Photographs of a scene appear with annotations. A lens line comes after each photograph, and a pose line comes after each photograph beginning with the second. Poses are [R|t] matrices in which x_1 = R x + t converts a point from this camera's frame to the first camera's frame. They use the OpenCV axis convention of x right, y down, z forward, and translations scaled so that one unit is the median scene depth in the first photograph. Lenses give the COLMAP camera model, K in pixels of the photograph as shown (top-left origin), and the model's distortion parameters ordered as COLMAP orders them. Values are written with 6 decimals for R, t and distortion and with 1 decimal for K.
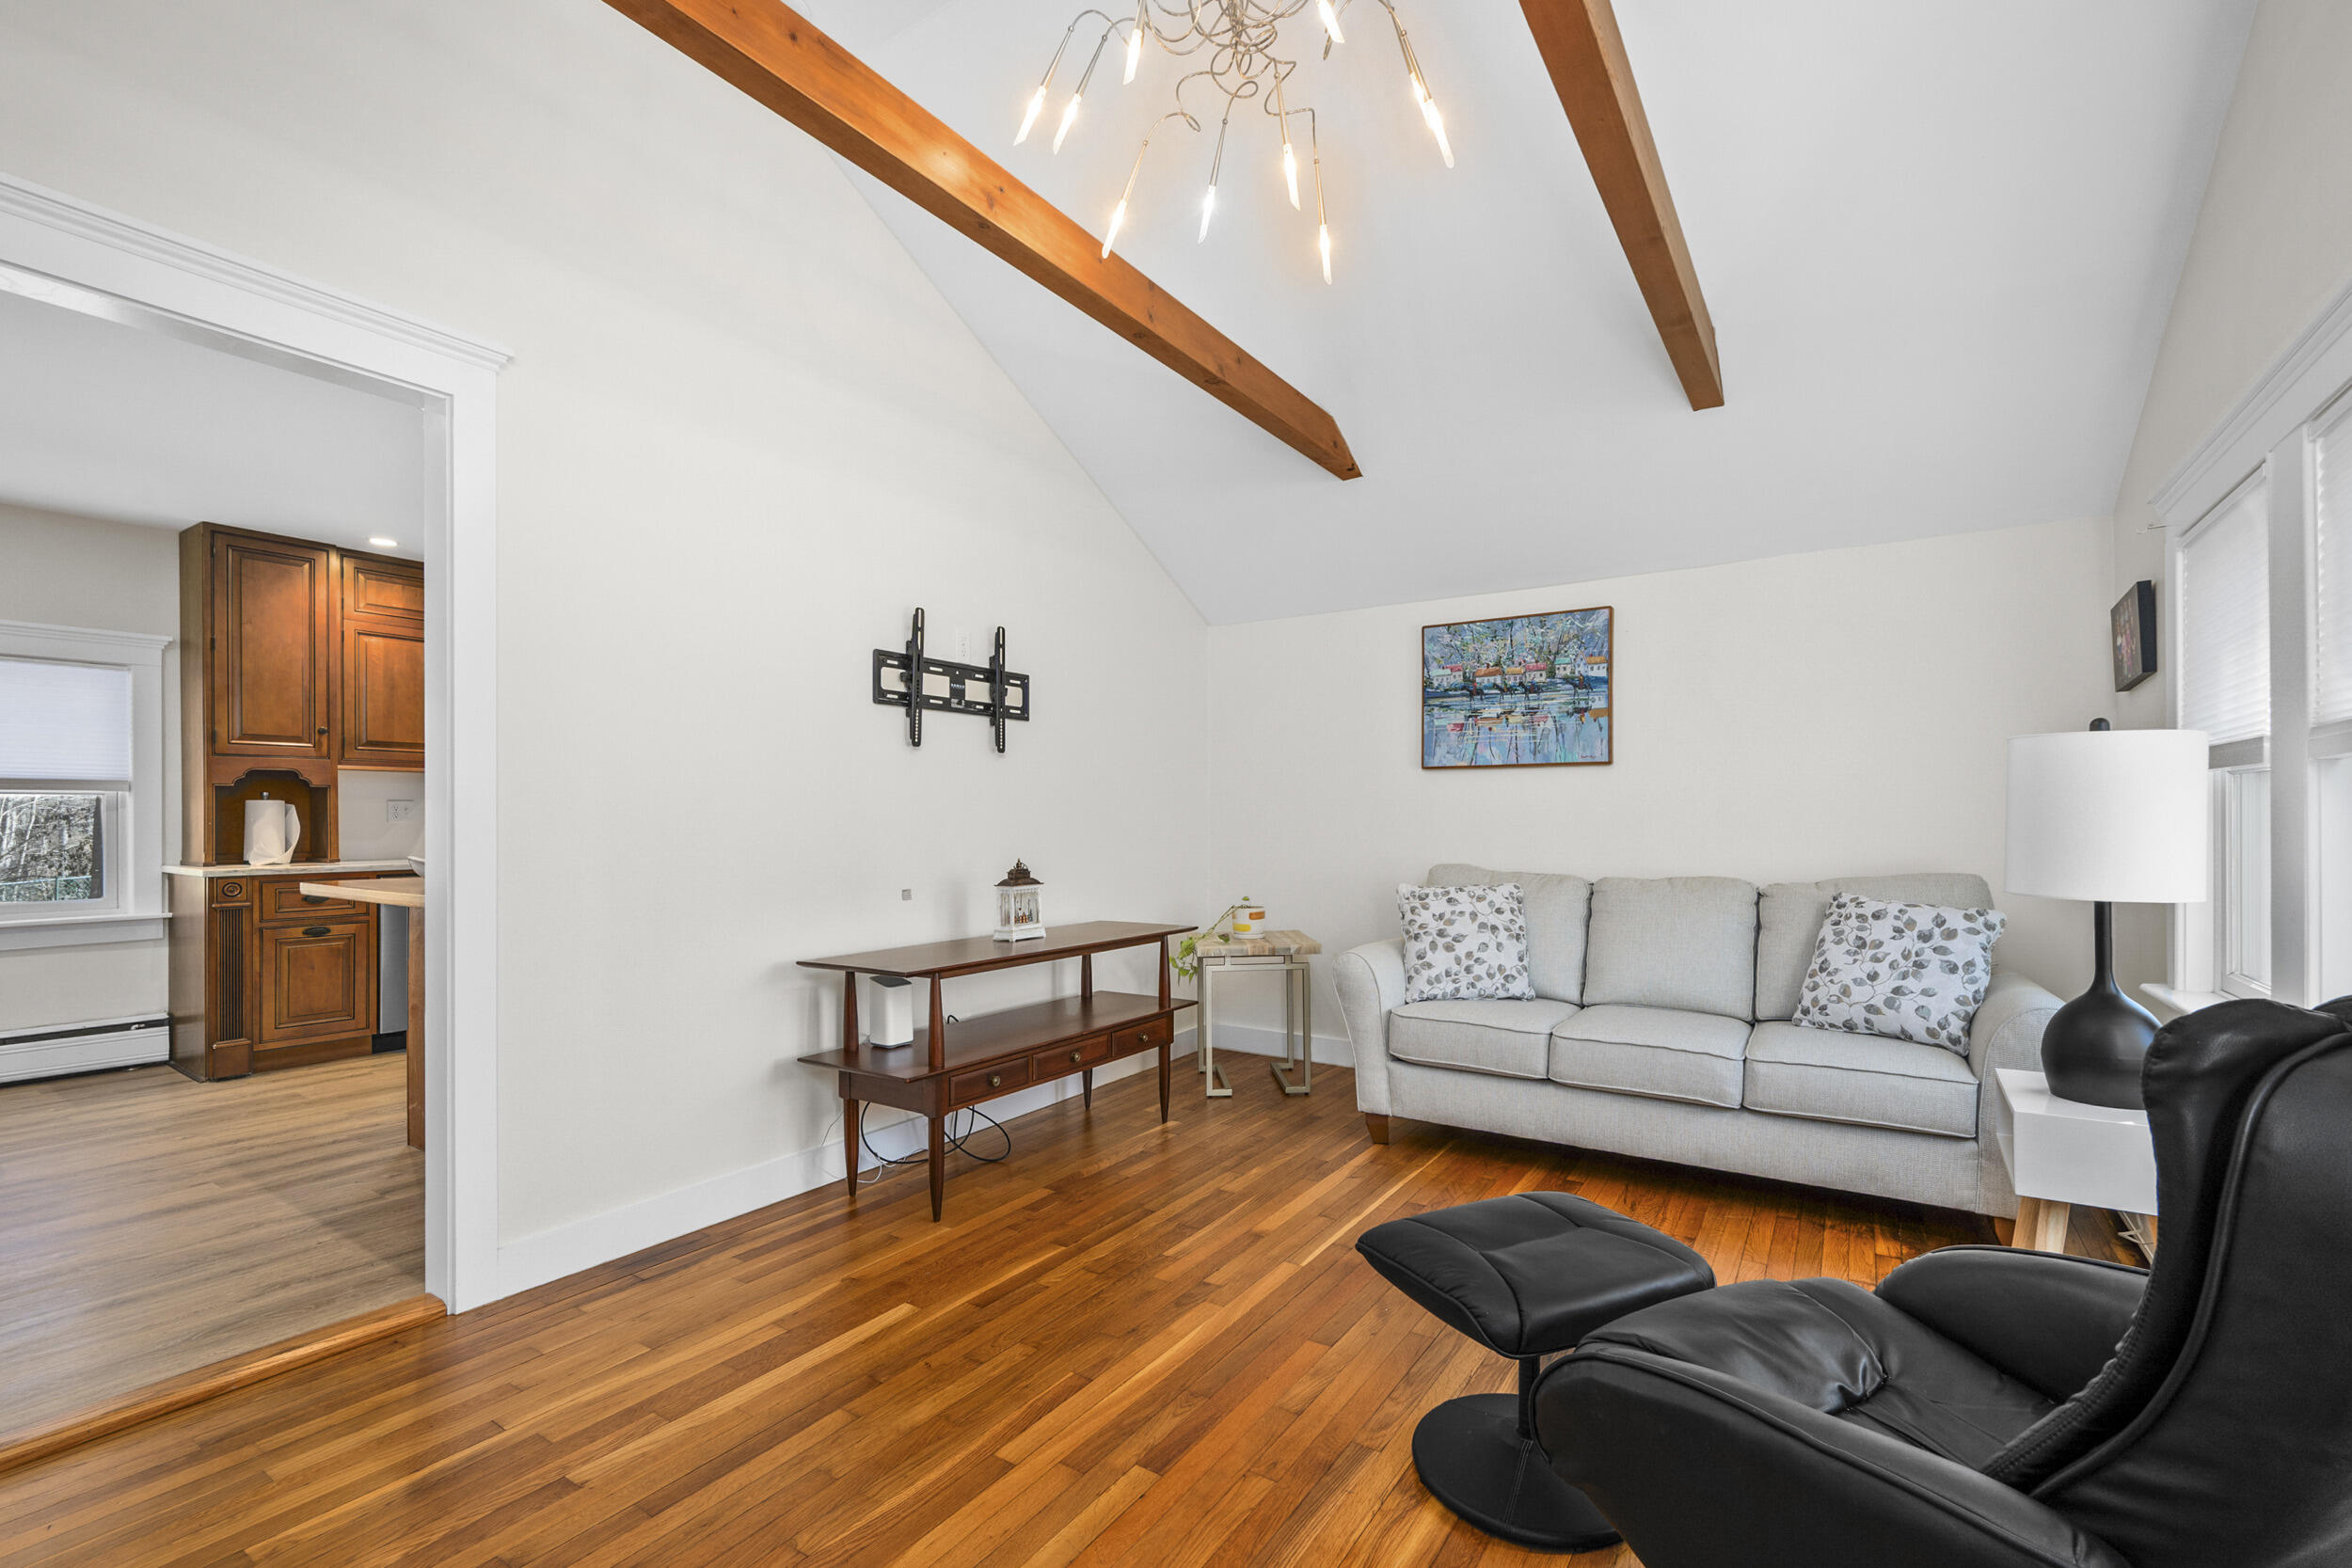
lens RADIAL K [[1026.5, 0, 1181.7], [0, 1026.5, 824.2], [0, 0, 1]] dist [0.000530, -0.000157]
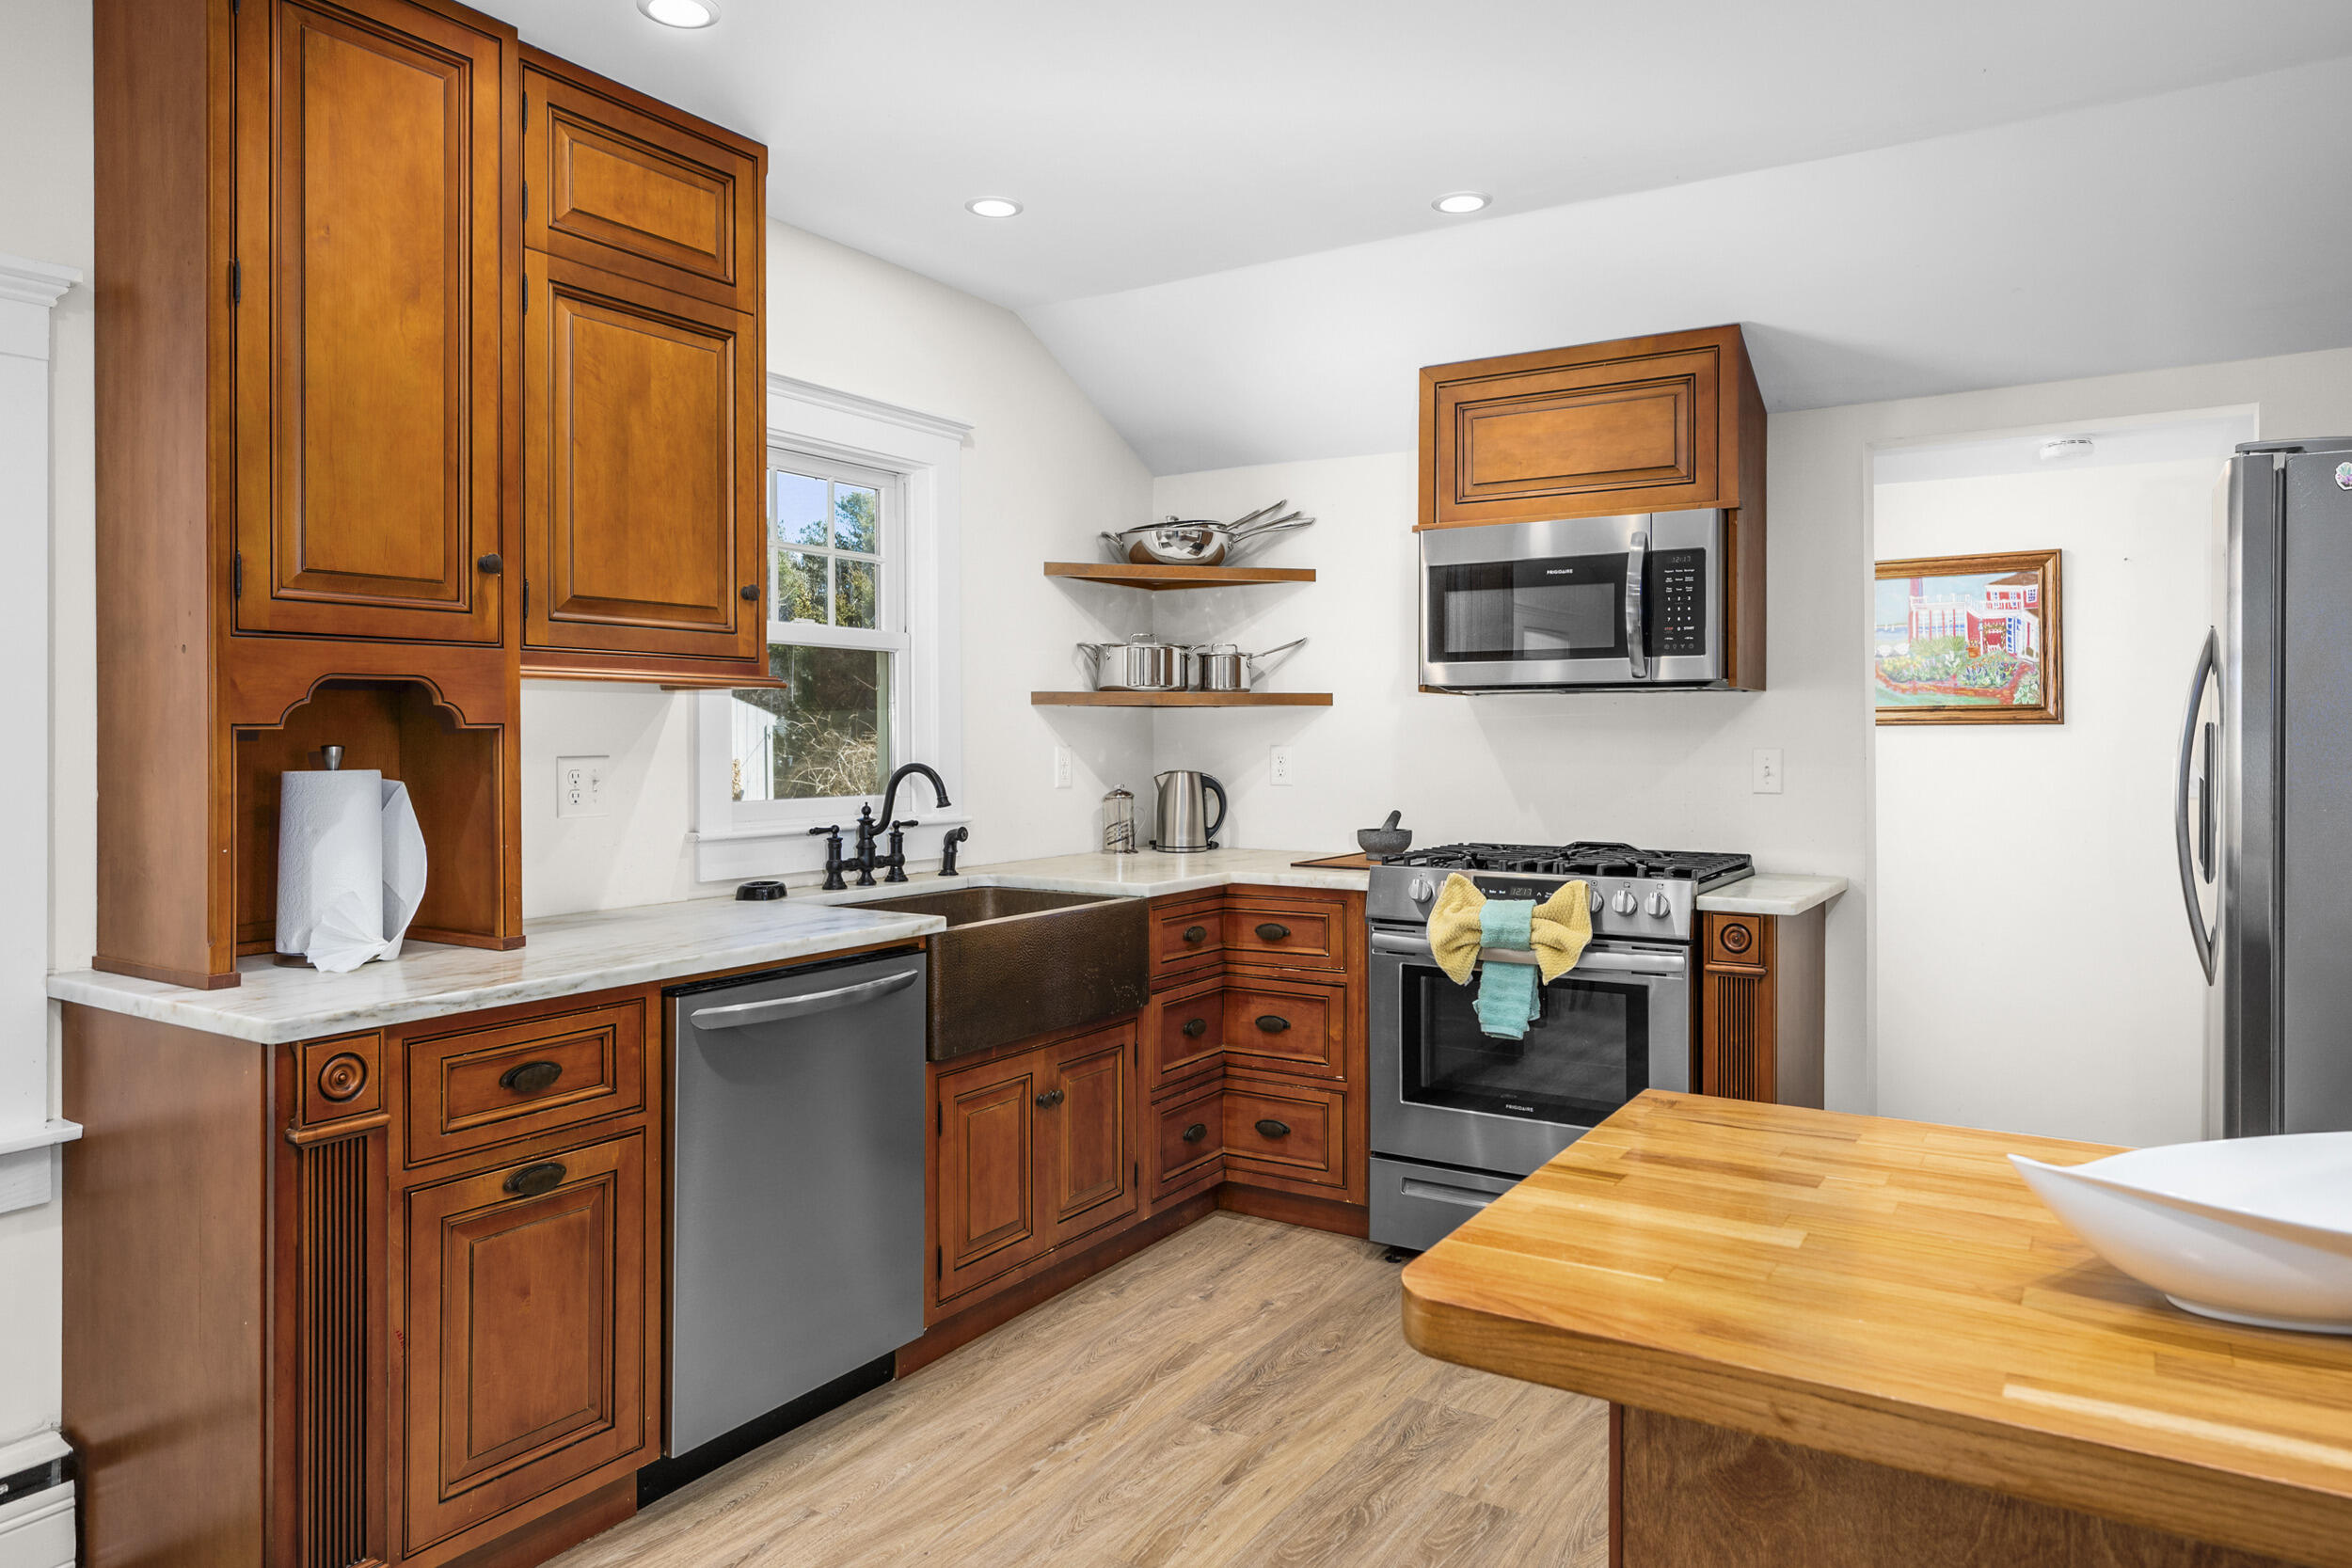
lens RADIAL K [[1477.1, 0, 1183.4], [0, 1477.1, 736.8], [0, 0, 1]] dist [-0.003851, -0.001051]
pose [[0.999346, -0.002219, 0.036087, -0.652773], [0.002499, 0.999967, -0.007700, -0.030633], [-0.036069, 0.007785, 0.999319, 0.524631]]
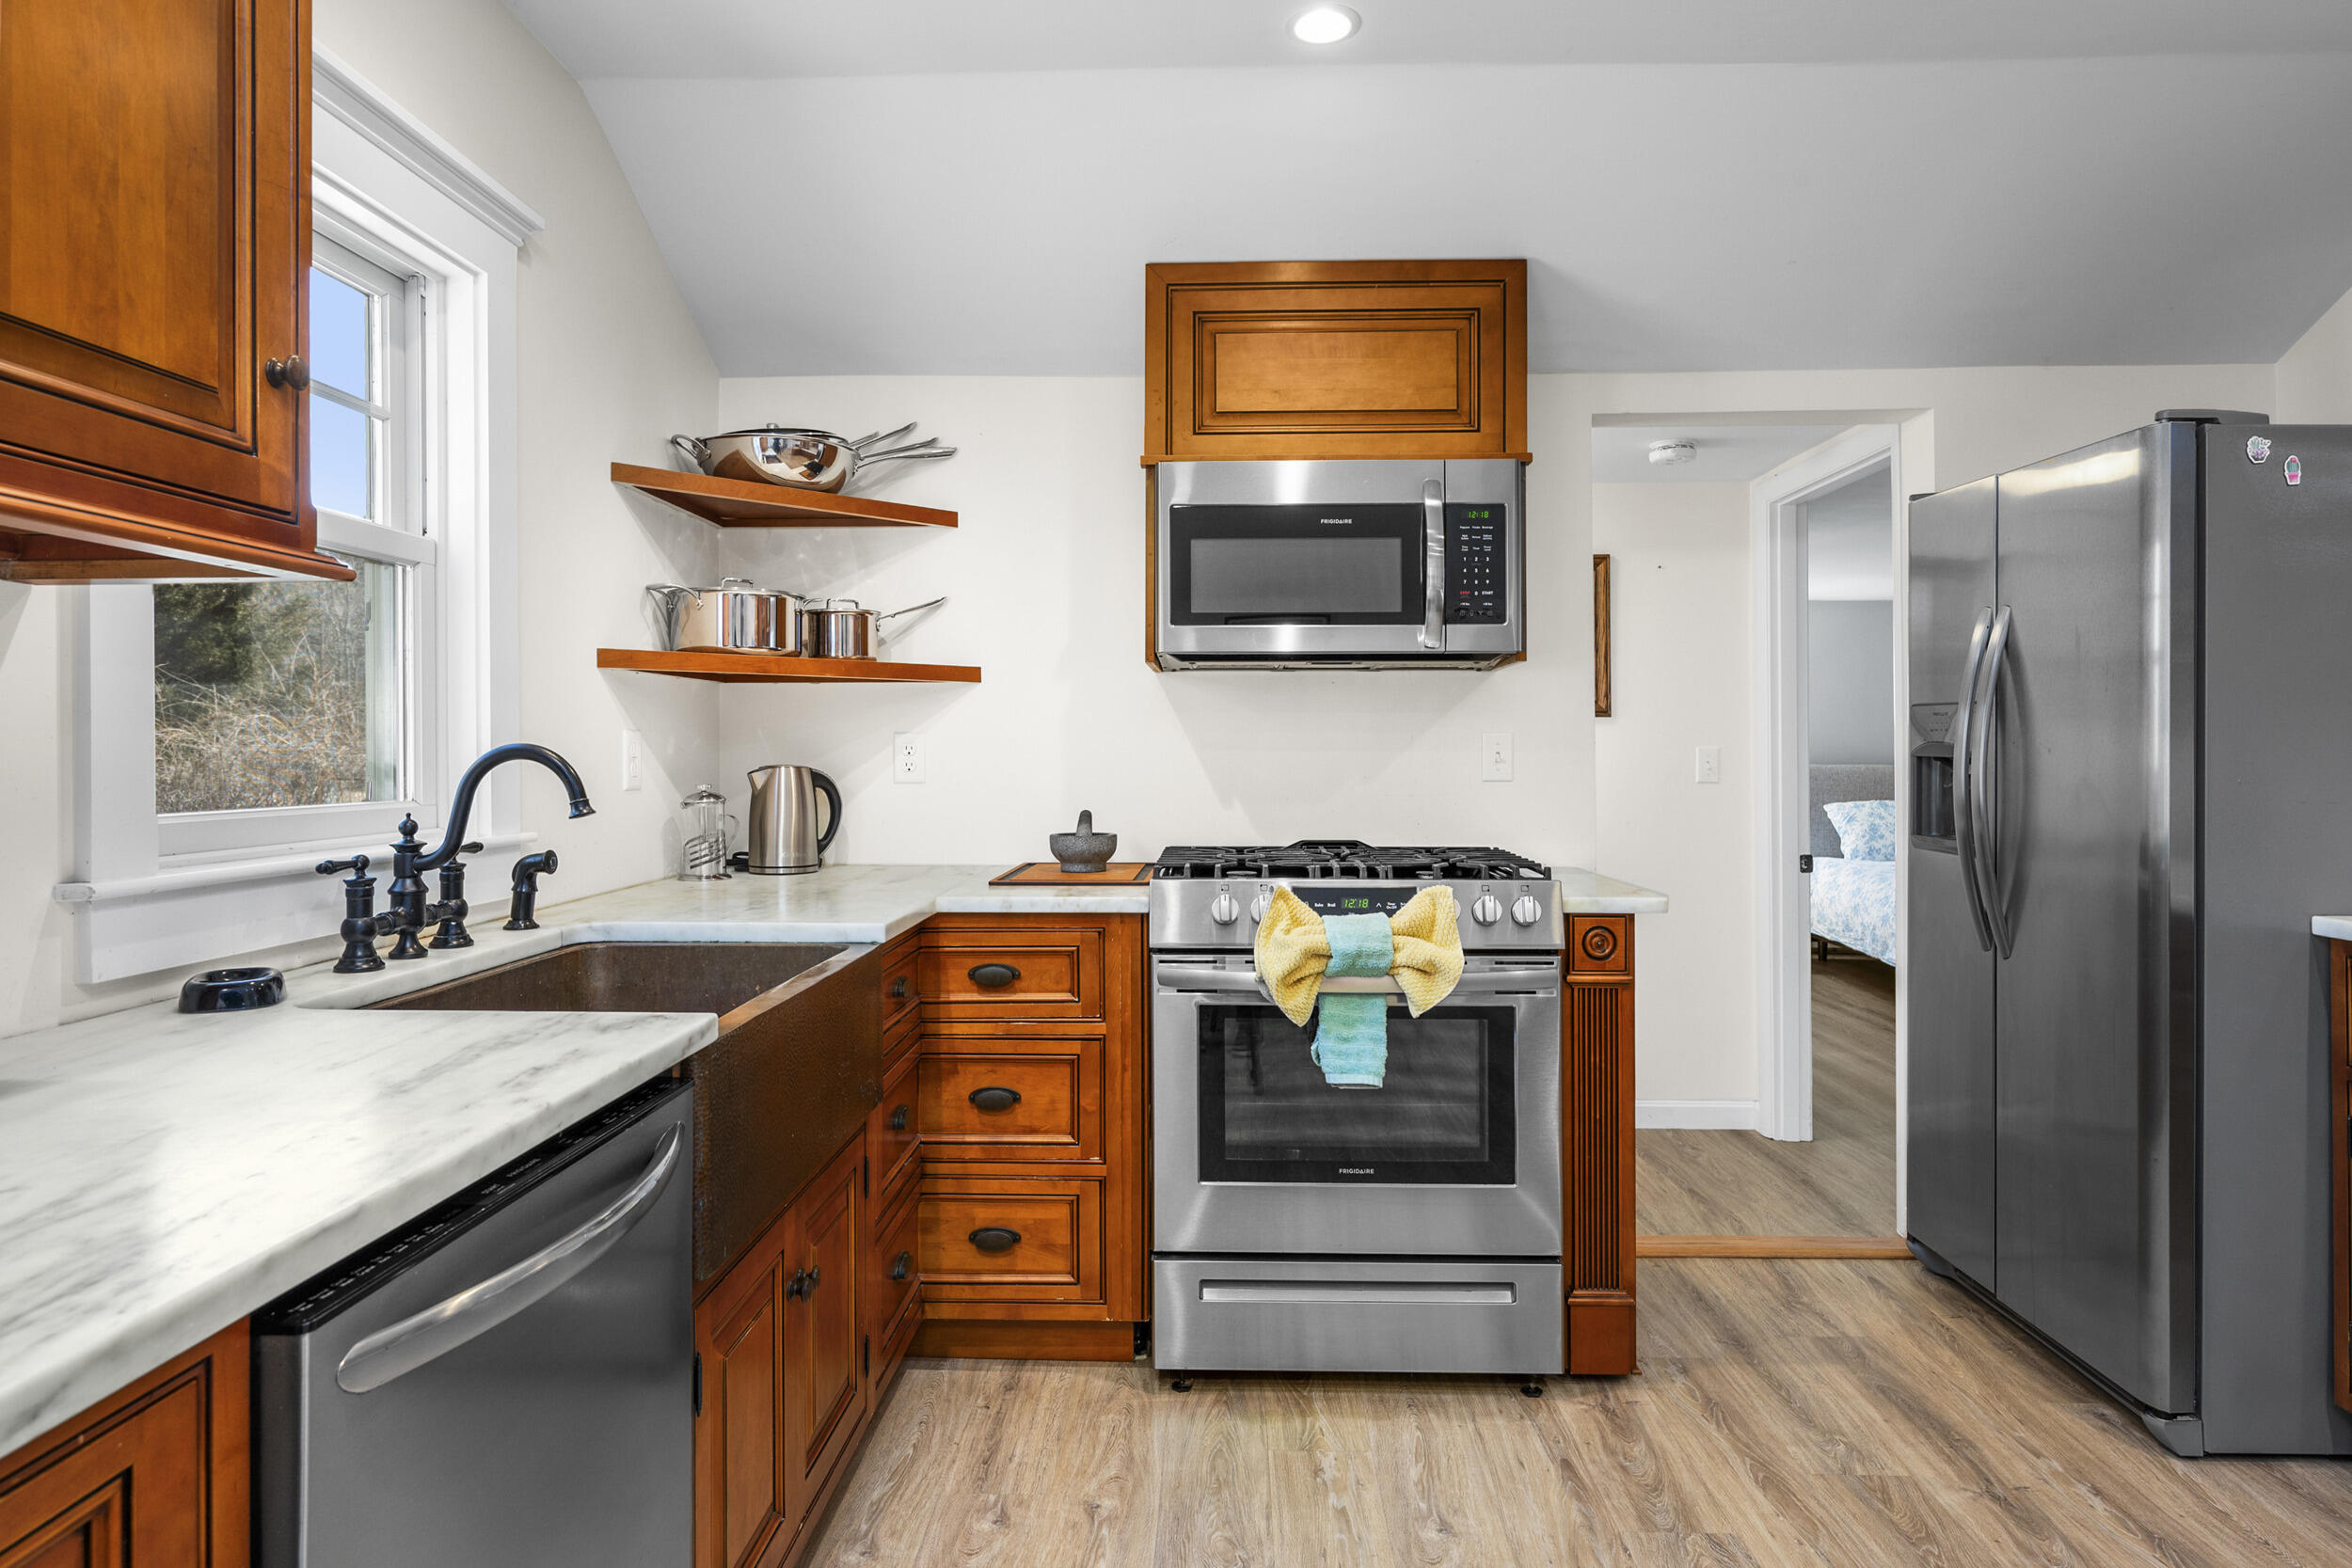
lens RADIAL K [[1252.7, 0, 1044.5], [0, 1252.7, 752.0], [0, 0, 1]] dist [-0.000936, -0.000869]
pose [[0.845830, -0.000729, 0.533453, -0.800933], [0.006838, 0.999932, -0.009475, -0.018599], [-0.533409, 0.011662, 0.845777, 0.824865]]
